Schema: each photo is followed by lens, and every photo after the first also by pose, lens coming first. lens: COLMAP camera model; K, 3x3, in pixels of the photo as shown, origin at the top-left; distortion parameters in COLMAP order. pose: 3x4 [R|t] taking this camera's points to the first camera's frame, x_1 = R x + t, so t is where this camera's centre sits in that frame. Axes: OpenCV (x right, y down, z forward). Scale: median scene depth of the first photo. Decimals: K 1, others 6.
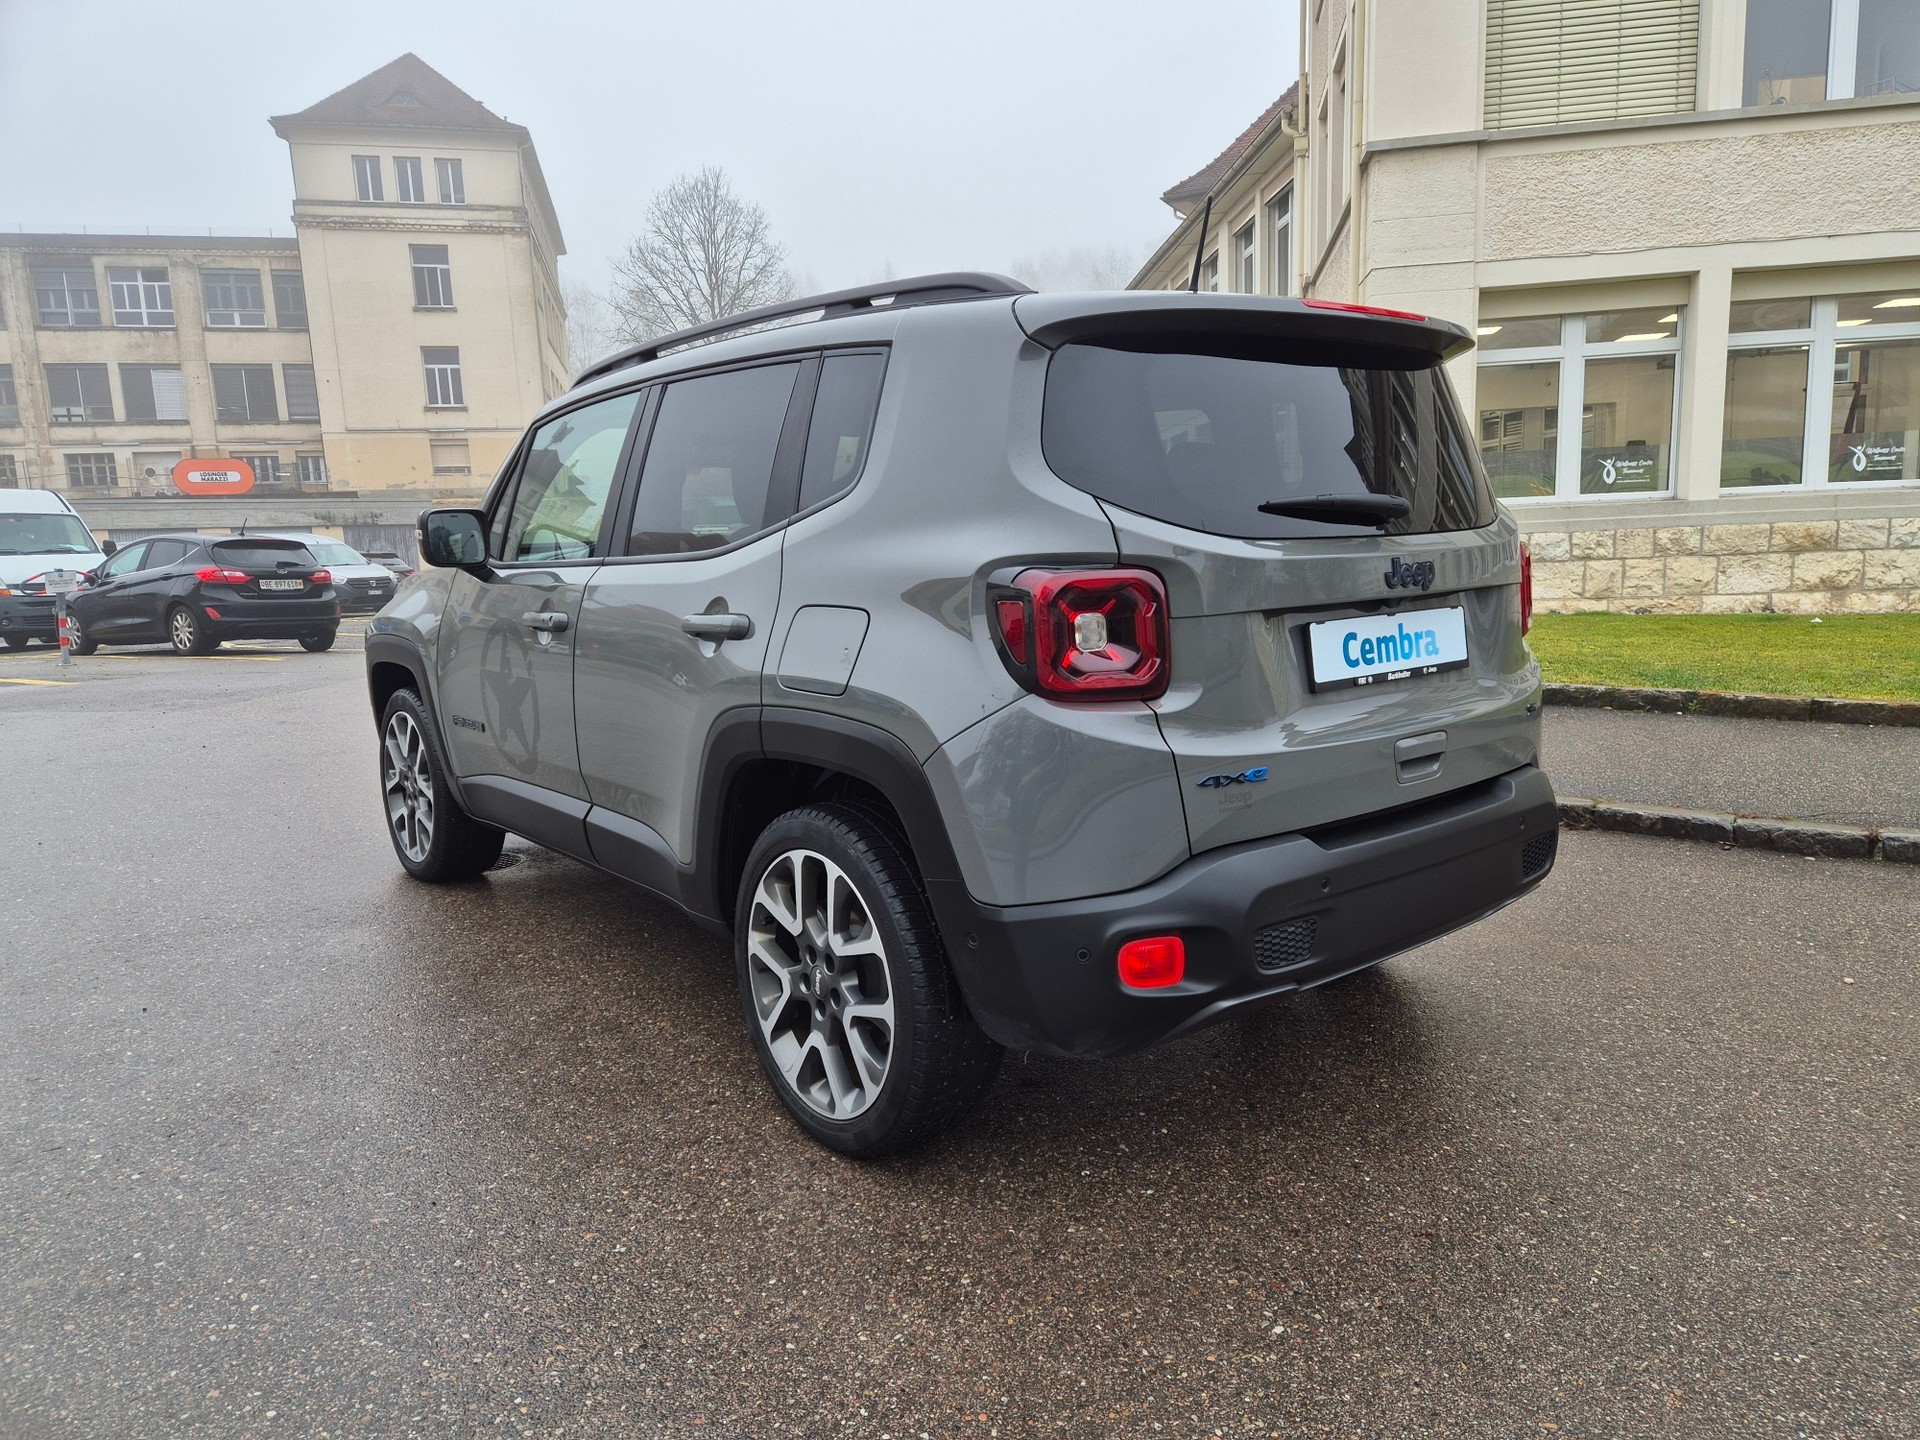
lens RADIAL K [[1266.0, 0, 970.3], [0, 1266.0, 715.2], [0, 0, 1]] dist [0.078237, -0.063389]
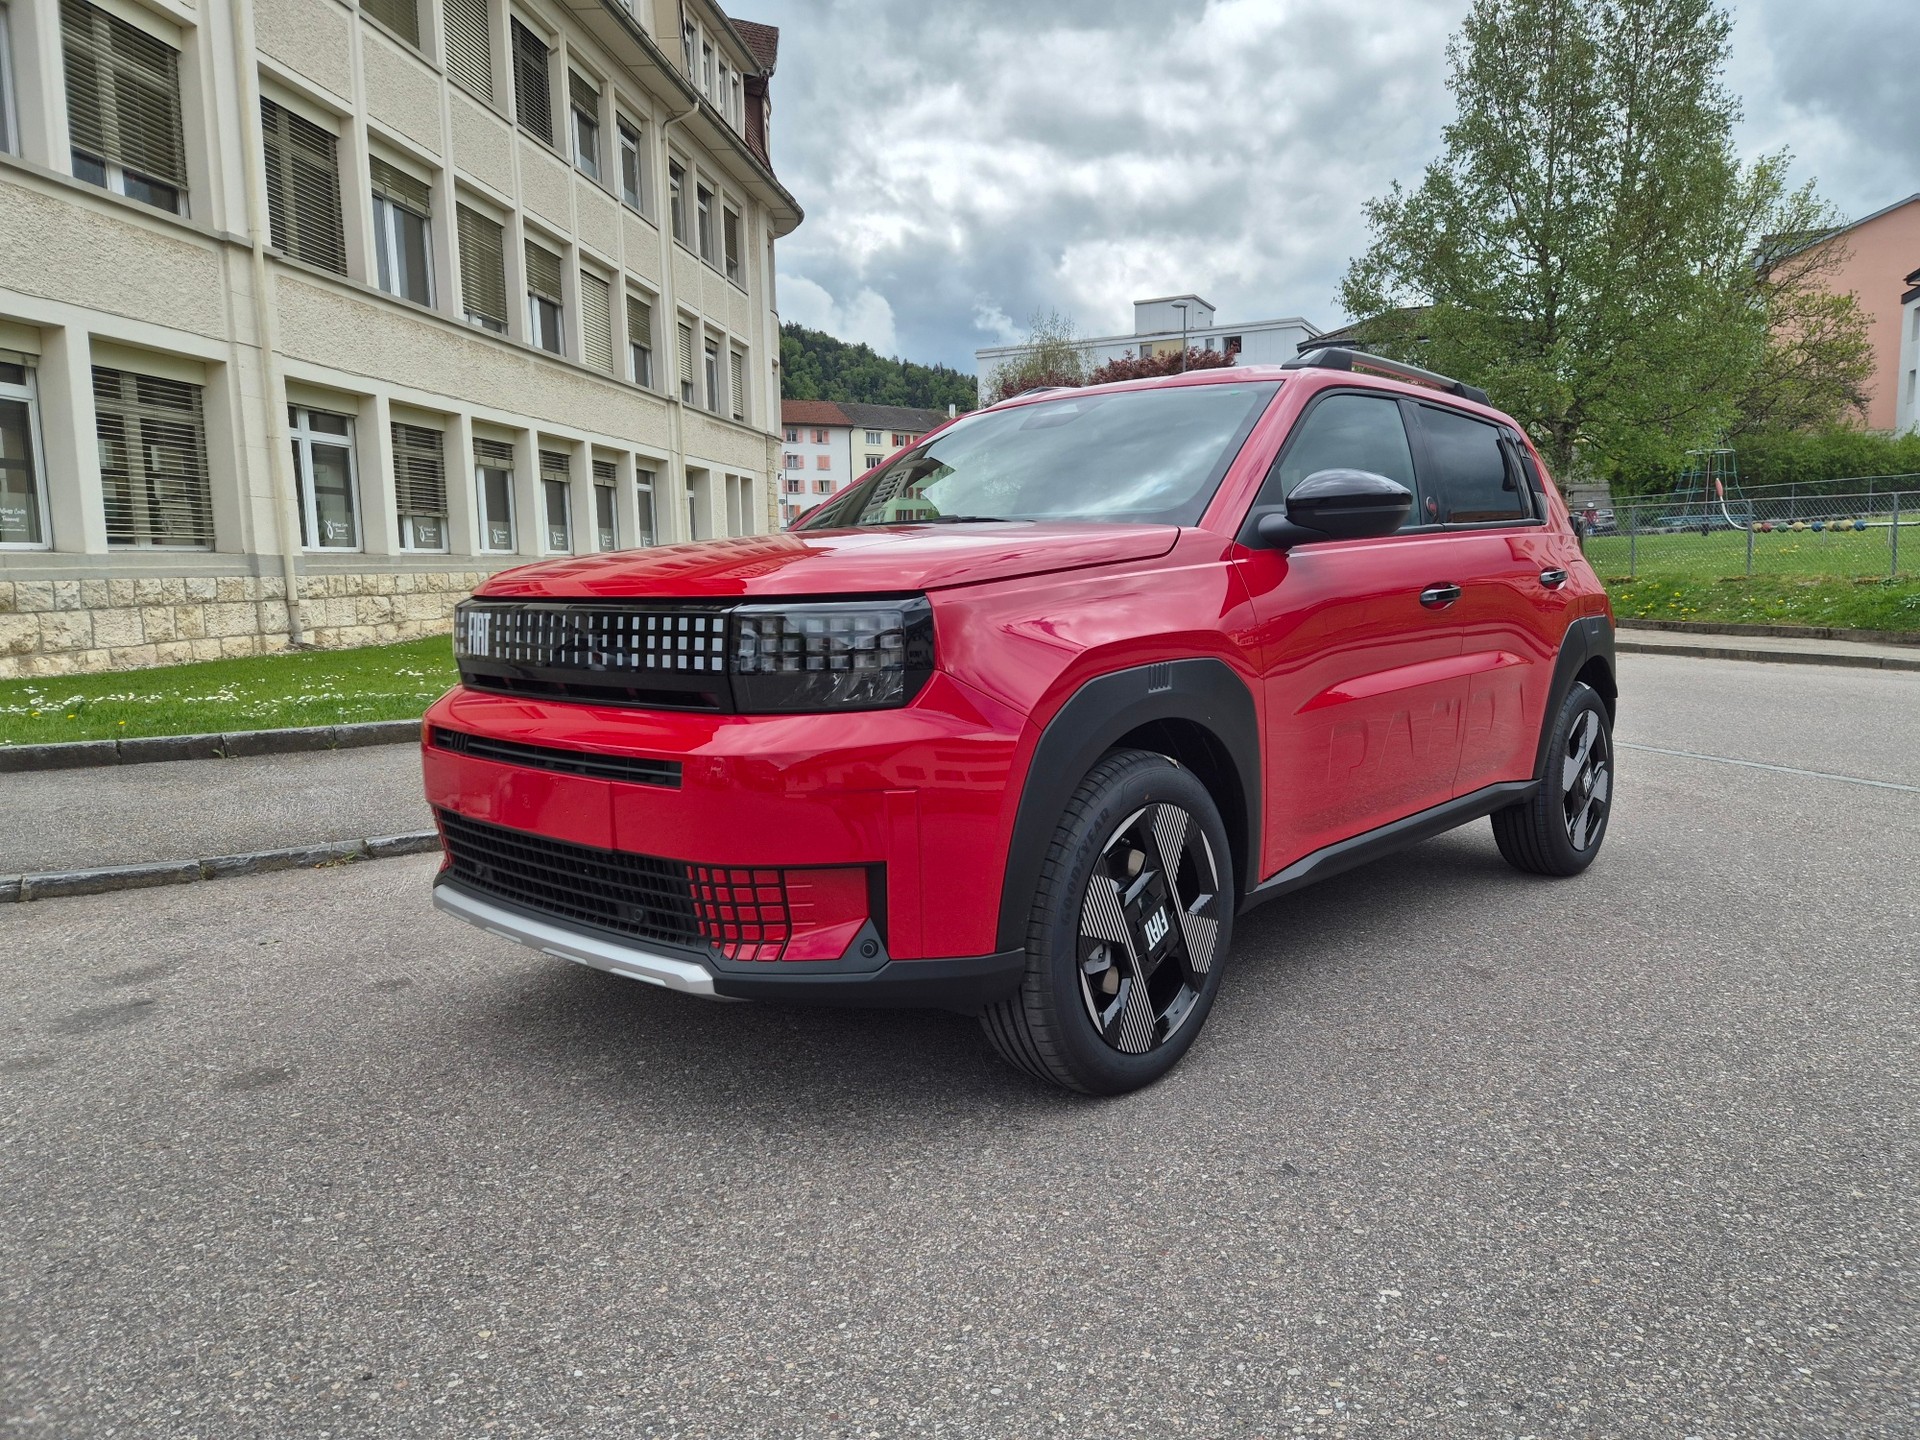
lens RADIAL K [[1266.0, 0, 975.5], [0, 1266.0, 719.8], [0, 0, 1]] dist [0.078237, -0.063389]
pose [[-0.067358, -0.084051, 0.994182, -0.205115], [0.152564, 0.983859, 0.093514, -0.020034], [-0.985996, 0.157975, -0.053448, 0.231535]]
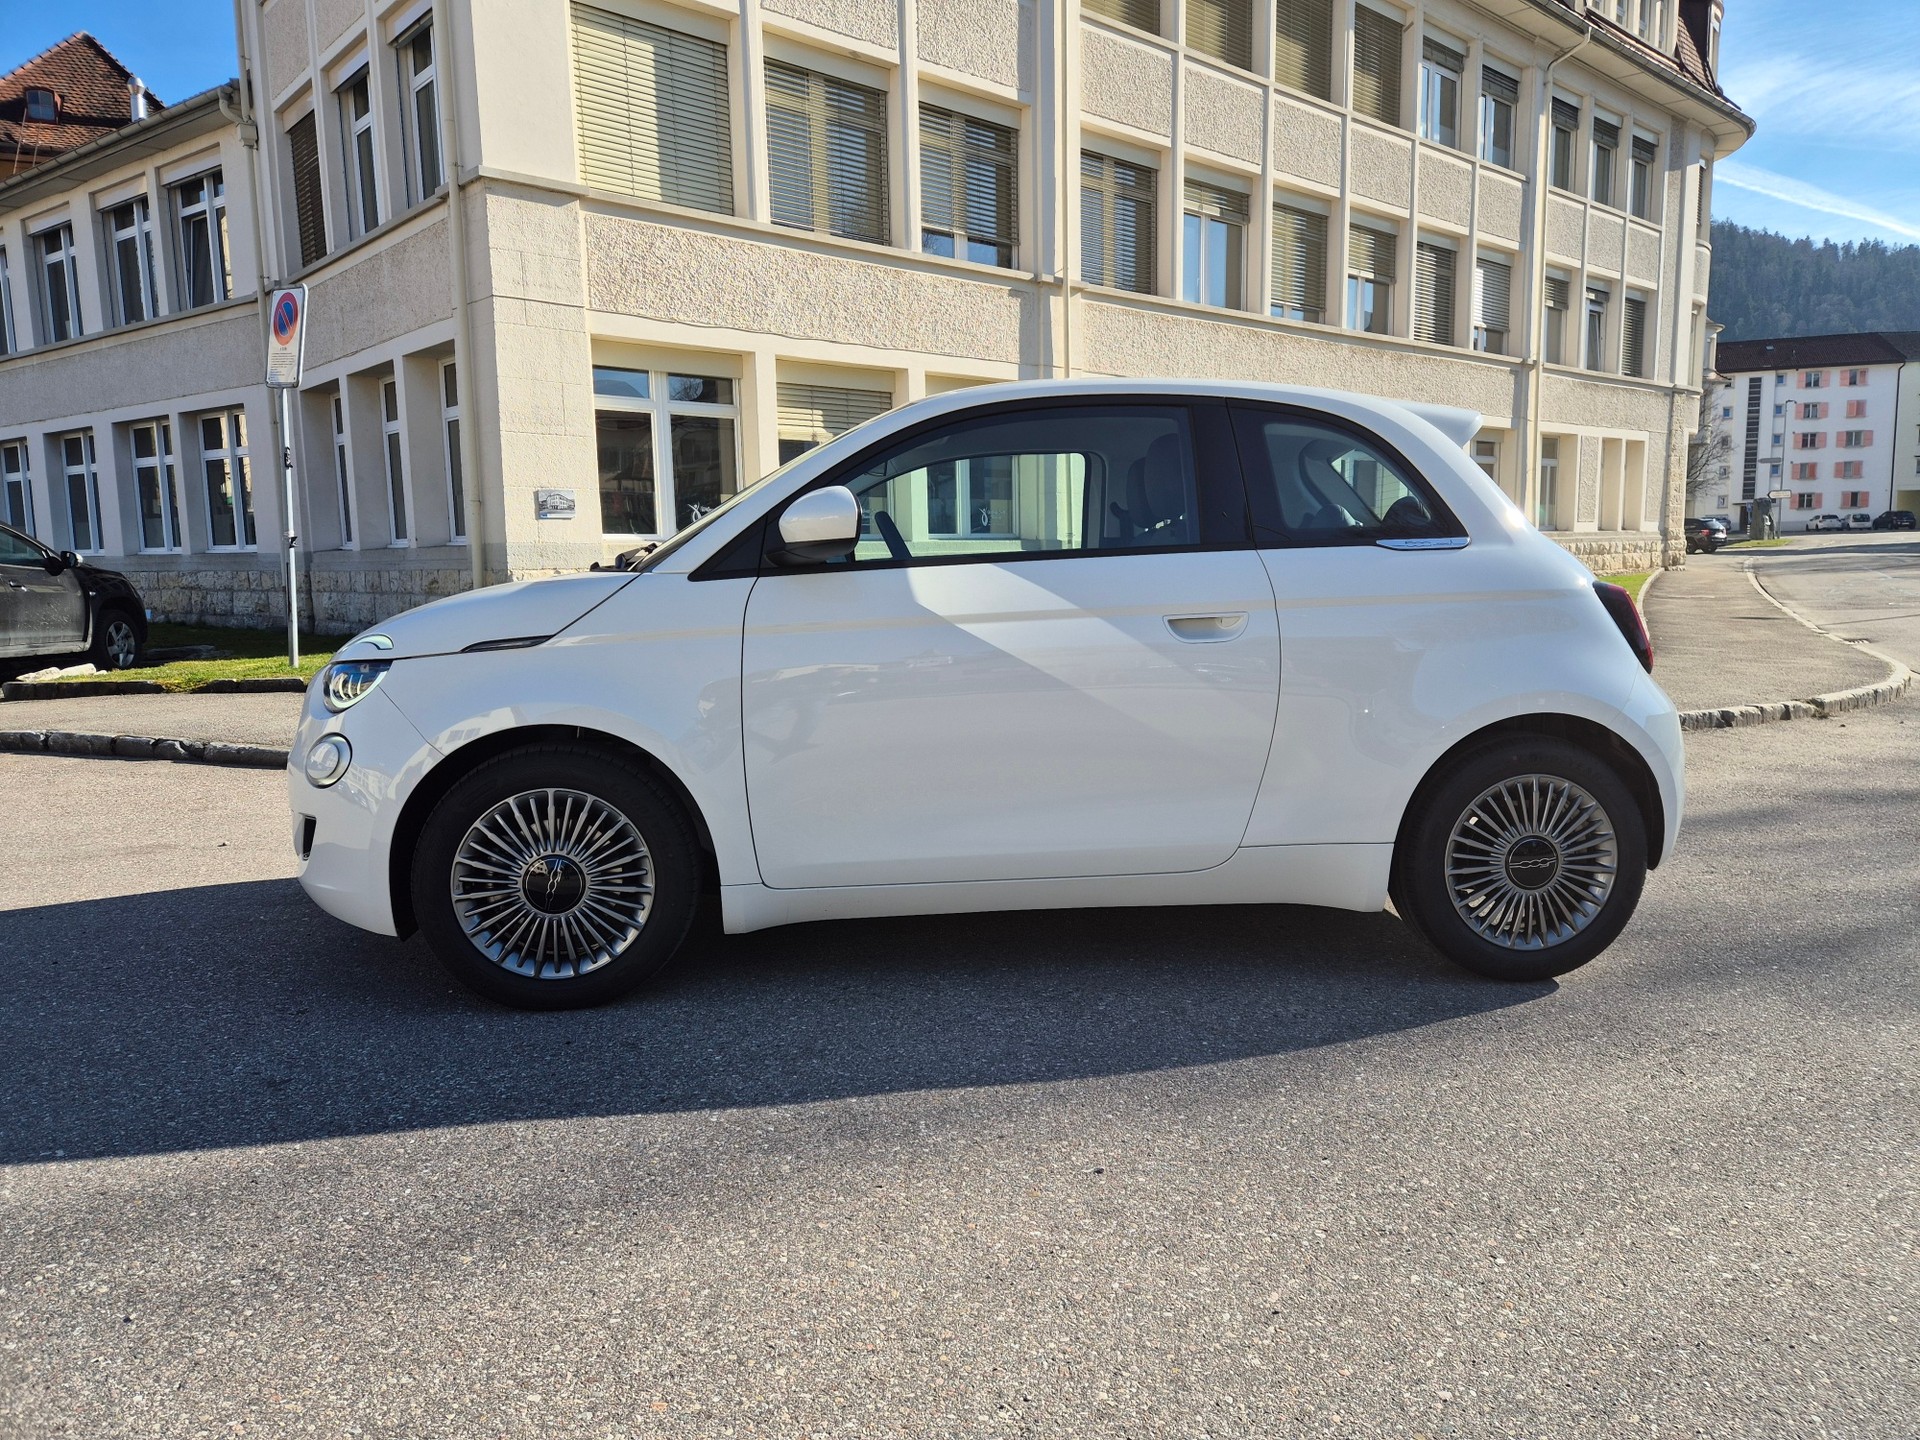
lens RADIAL K [[1266.0, 0, 974.0], [0, 1266.0, 702.7], [0, 0, 1]] dist [0.078237, -0.063389]
pose [[0.614917, -0.065849, 0.785838, -0.163358], [0.103628, 0.994614, 0.002255, -0.001434], [-0.781753, 0.080048, 0.618429, 0.084742]]
